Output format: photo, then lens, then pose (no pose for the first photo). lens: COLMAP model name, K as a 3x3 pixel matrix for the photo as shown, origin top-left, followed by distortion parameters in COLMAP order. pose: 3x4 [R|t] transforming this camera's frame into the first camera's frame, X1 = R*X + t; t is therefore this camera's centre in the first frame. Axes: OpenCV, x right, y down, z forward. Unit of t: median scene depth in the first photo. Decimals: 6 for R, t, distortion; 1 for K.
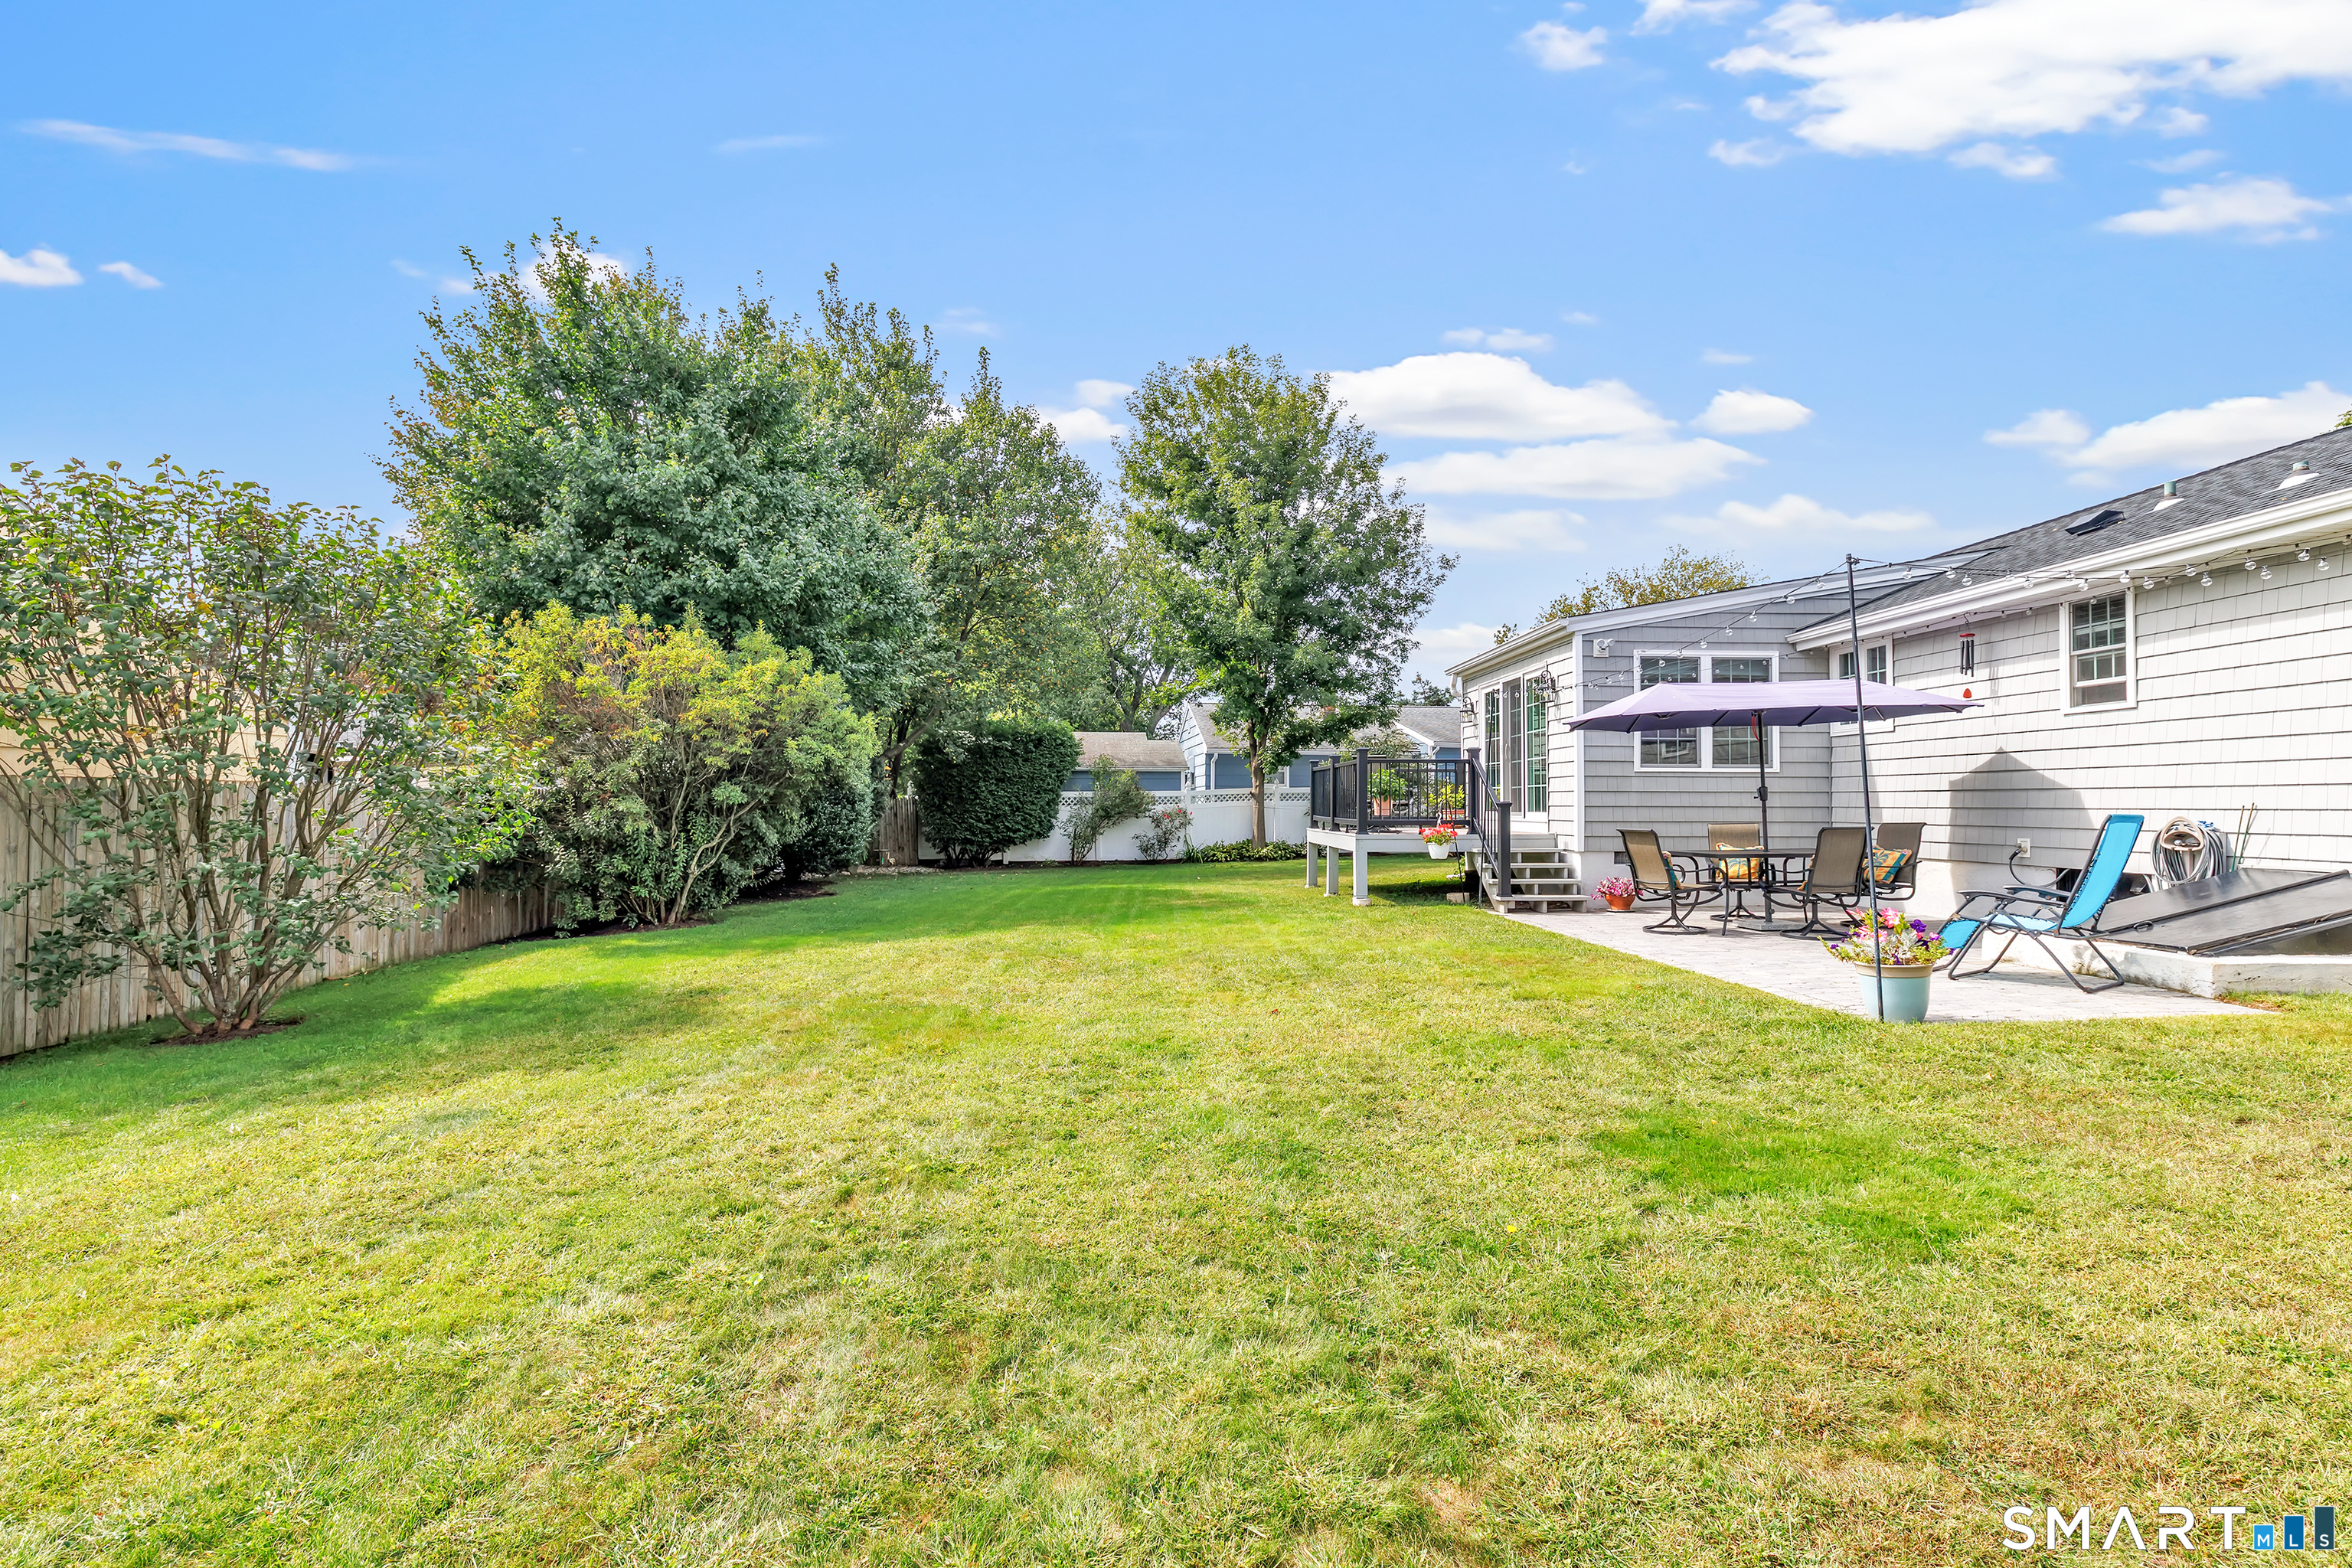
lens RADIAL K [[1044.0, 0, 1187.2], [0, 1044.0, 787.7], [0, 0, 1]] dist [0.002574, 0.000631]
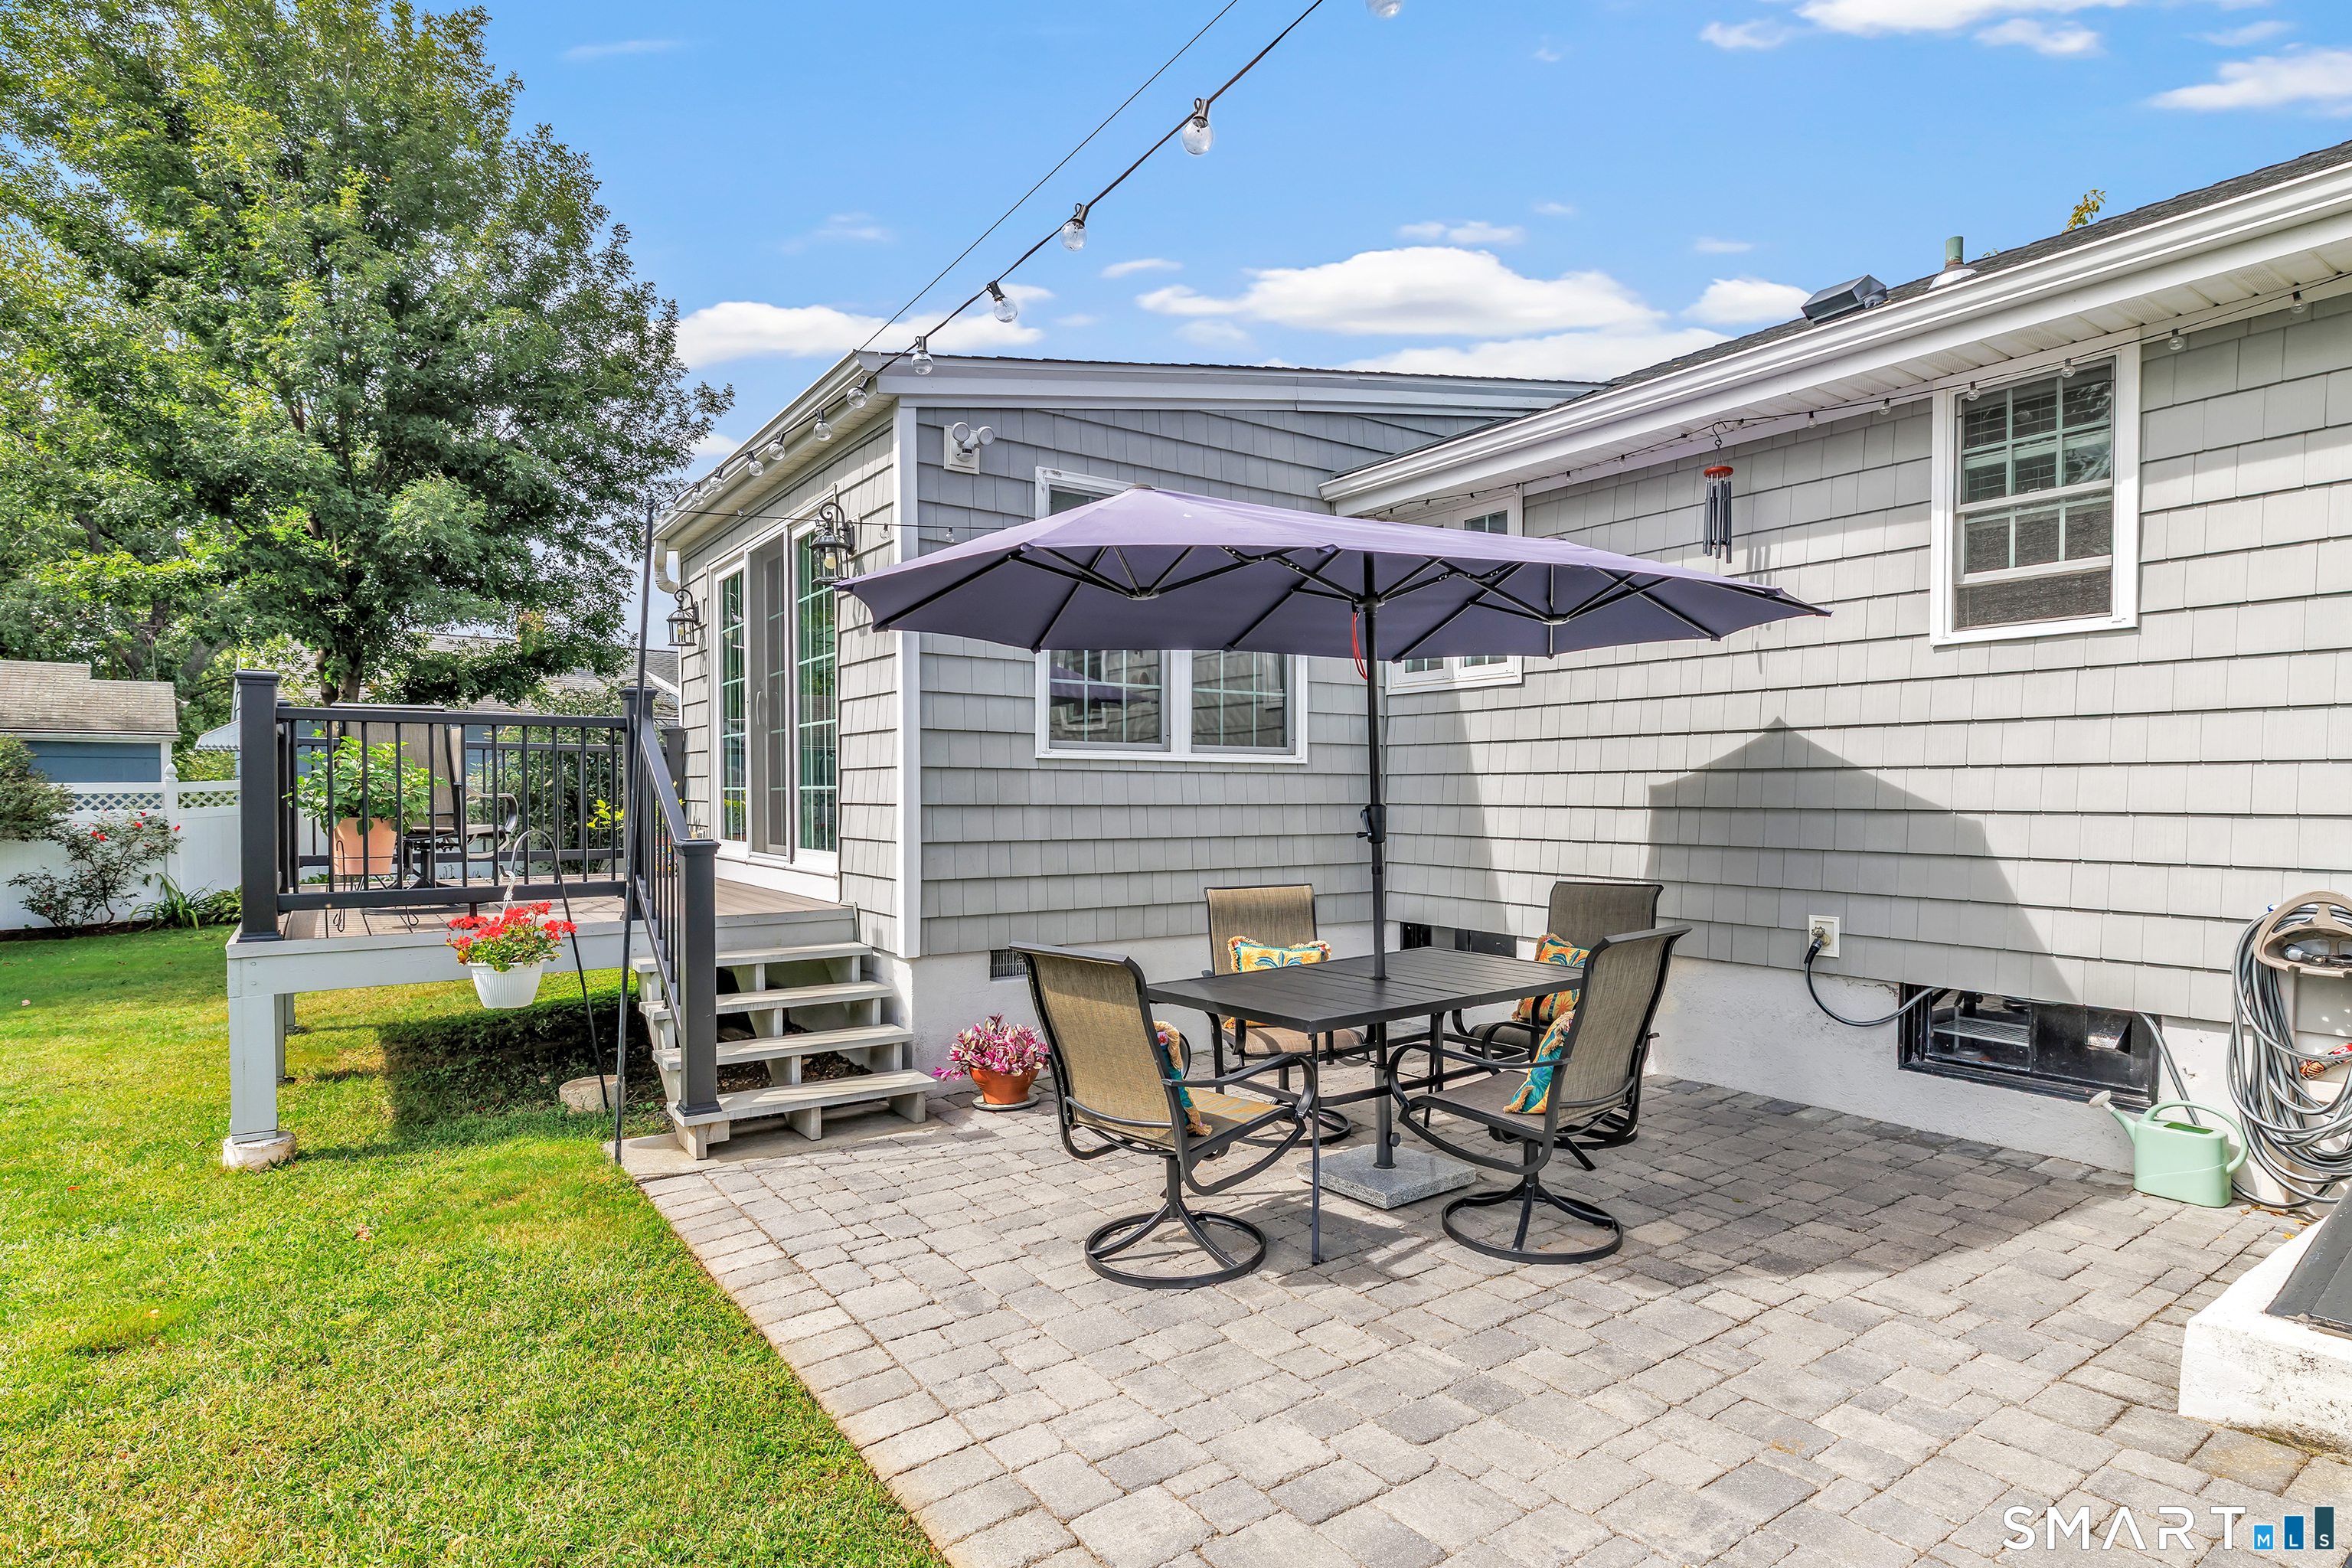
lens RADIAL K [[1211.3, 0, 1176.0], [0, 1211.3, 784.0], [0, 0, 1]] dist [0.000665, -0.000061]
pose [[0.848125, 0.003471, 0.529785, 0.215832], [-0.008344, 0.999942, 0.006805, -0.008797], [-0.529731, -0.010192, 0.848105, 0.552012]]
